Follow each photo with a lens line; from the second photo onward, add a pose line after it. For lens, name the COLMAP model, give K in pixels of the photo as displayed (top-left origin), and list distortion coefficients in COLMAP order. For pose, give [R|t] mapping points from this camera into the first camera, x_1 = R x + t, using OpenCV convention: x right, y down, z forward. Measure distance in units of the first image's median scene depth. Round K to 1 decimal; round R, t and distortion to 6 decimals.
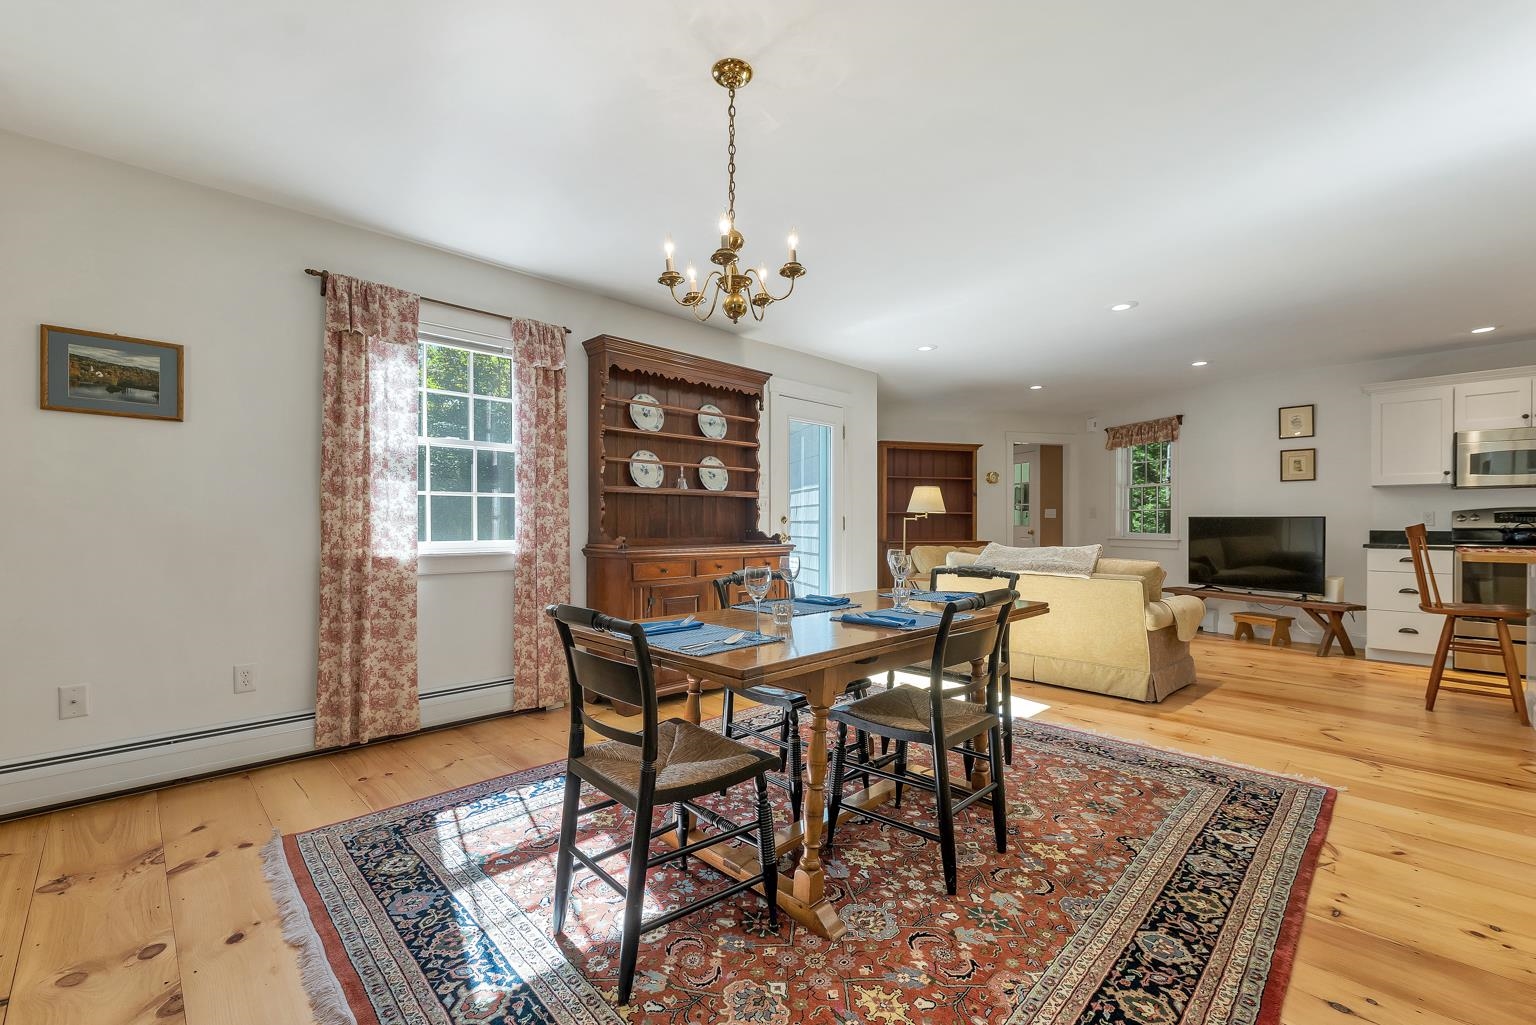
lens RADIAL K [[650.6, 0, 771.2], [0, 650.6, 527.1], [0, 0, 1]] dist [0.002892, 0.000140]
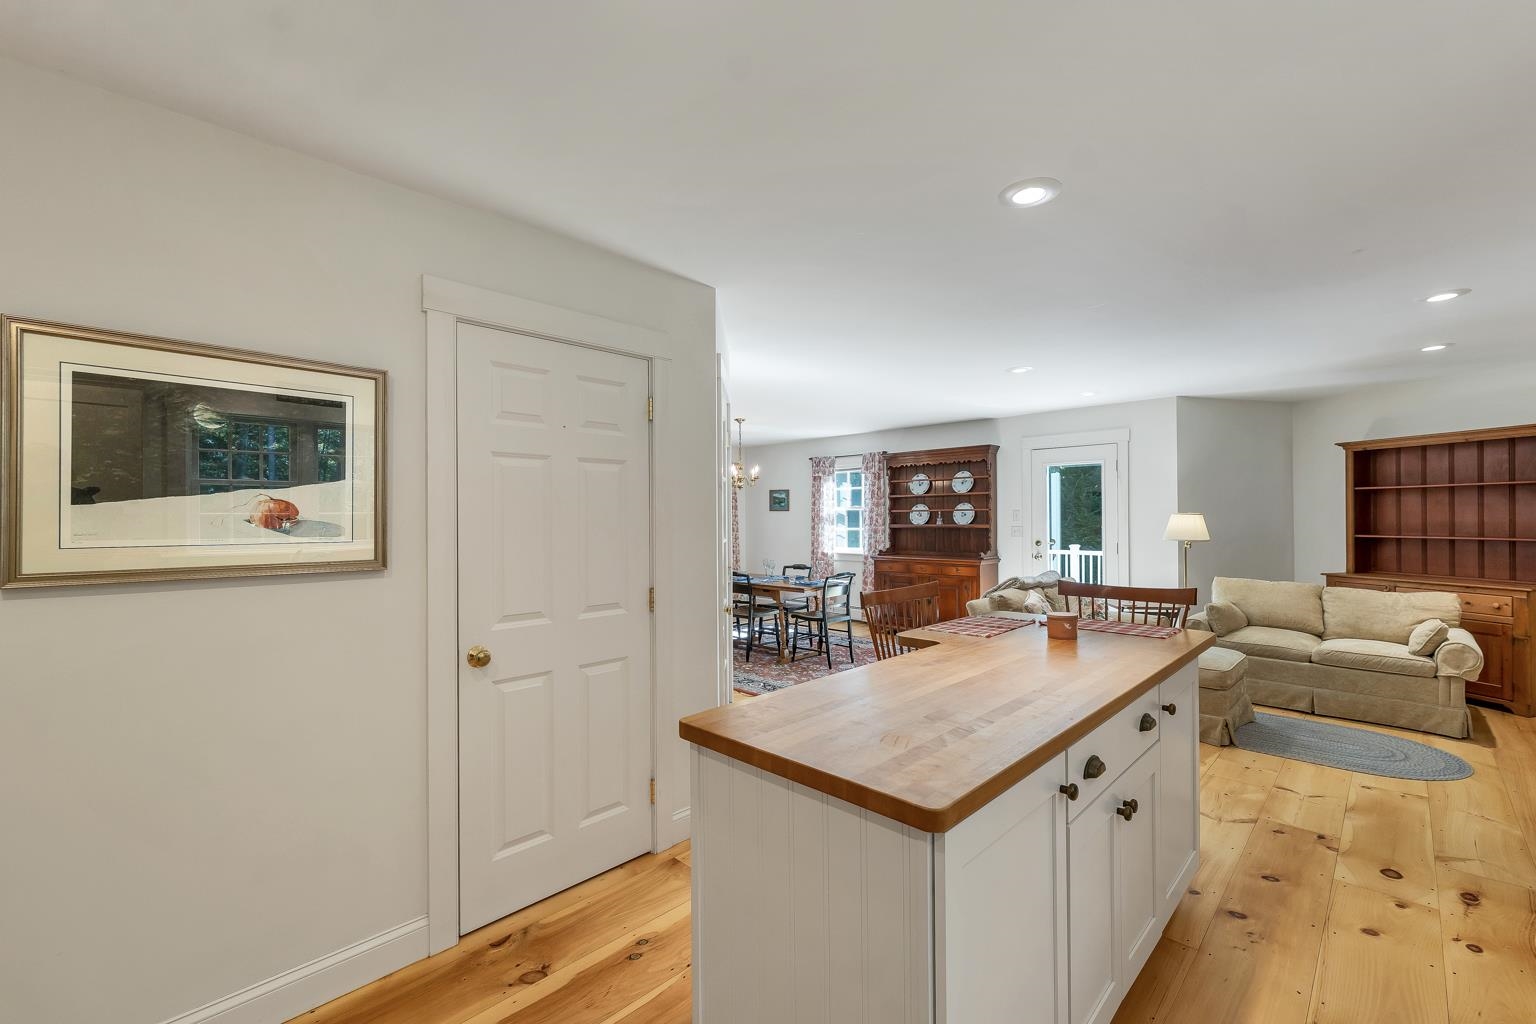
lens RADIAL K [[640.7, 0, 759.9], [0, 640.7, 515.3], [0, 0, 1]] dist [0.001505, -0.000164]
pose [[-0.004041, -0.003849, -0.999984, 1.544191], [0.001451, 0.999992, -0.003855, -0.073867], [0.999991, -0.001466, -0.004035, 0.507268]]
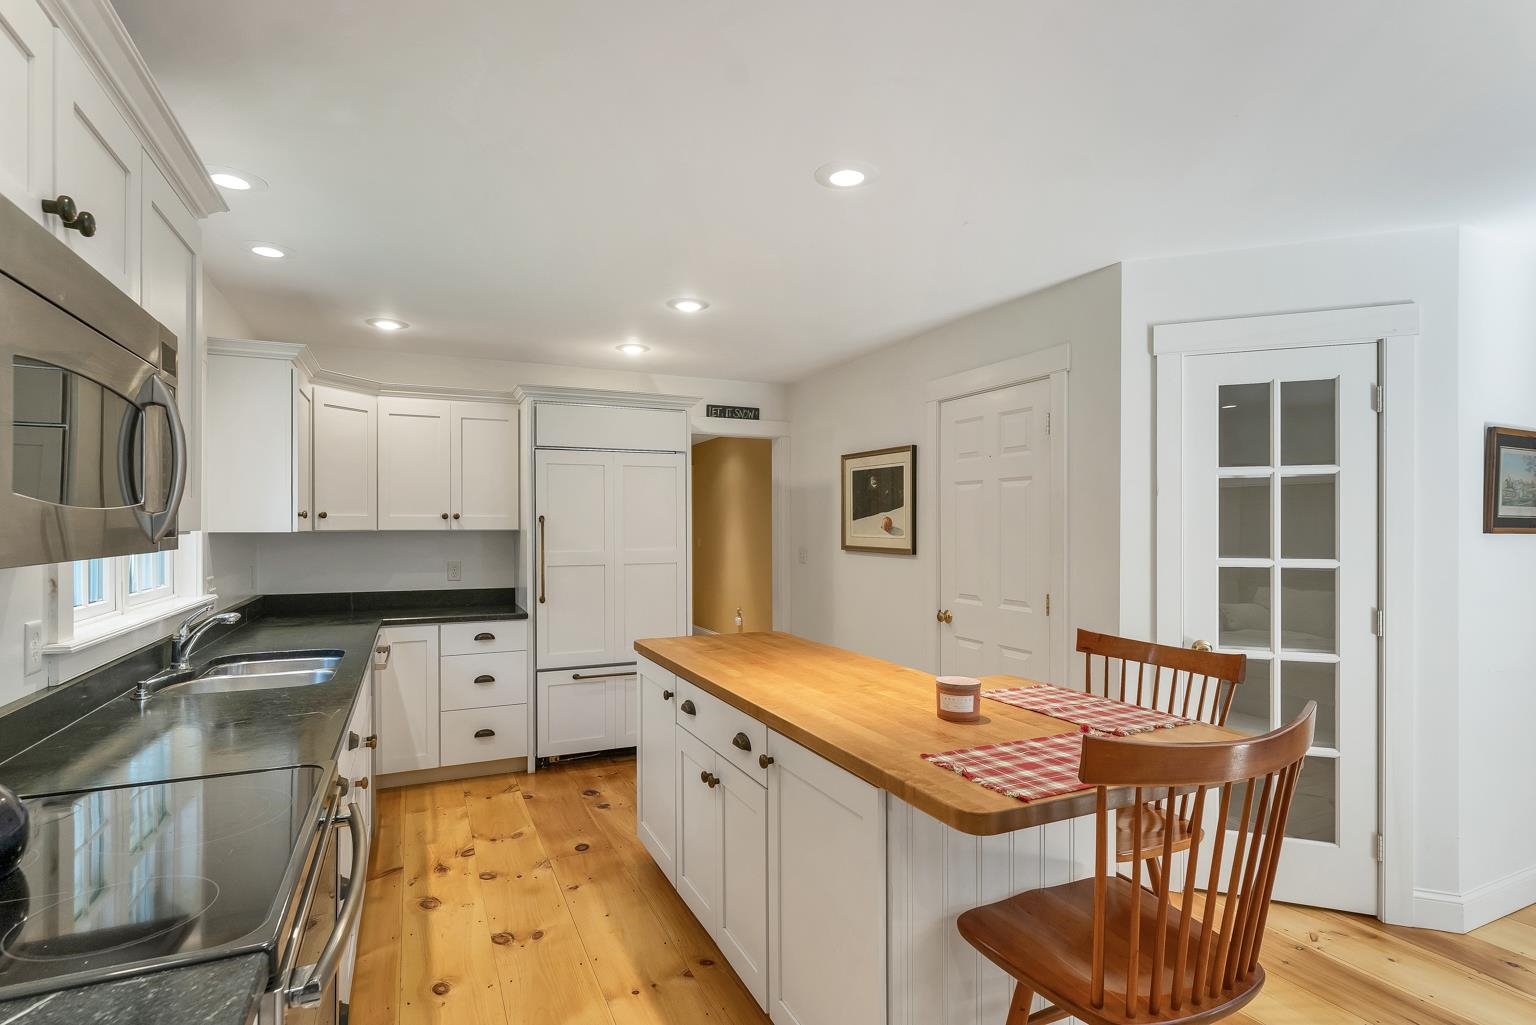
lens RADIAL K [[764.6, 0, 768.7], [0, 764.6, 525.5], [0, 0, 1]] dist [0.000316, -0.000343]
pose [[-0.938059, 0.000452, 0.346474, 0.936878], [0.002487, 0.999982, 0.005429, -0.080974], [-0.346465, 0.005954, -0.938044, 1.212500]]
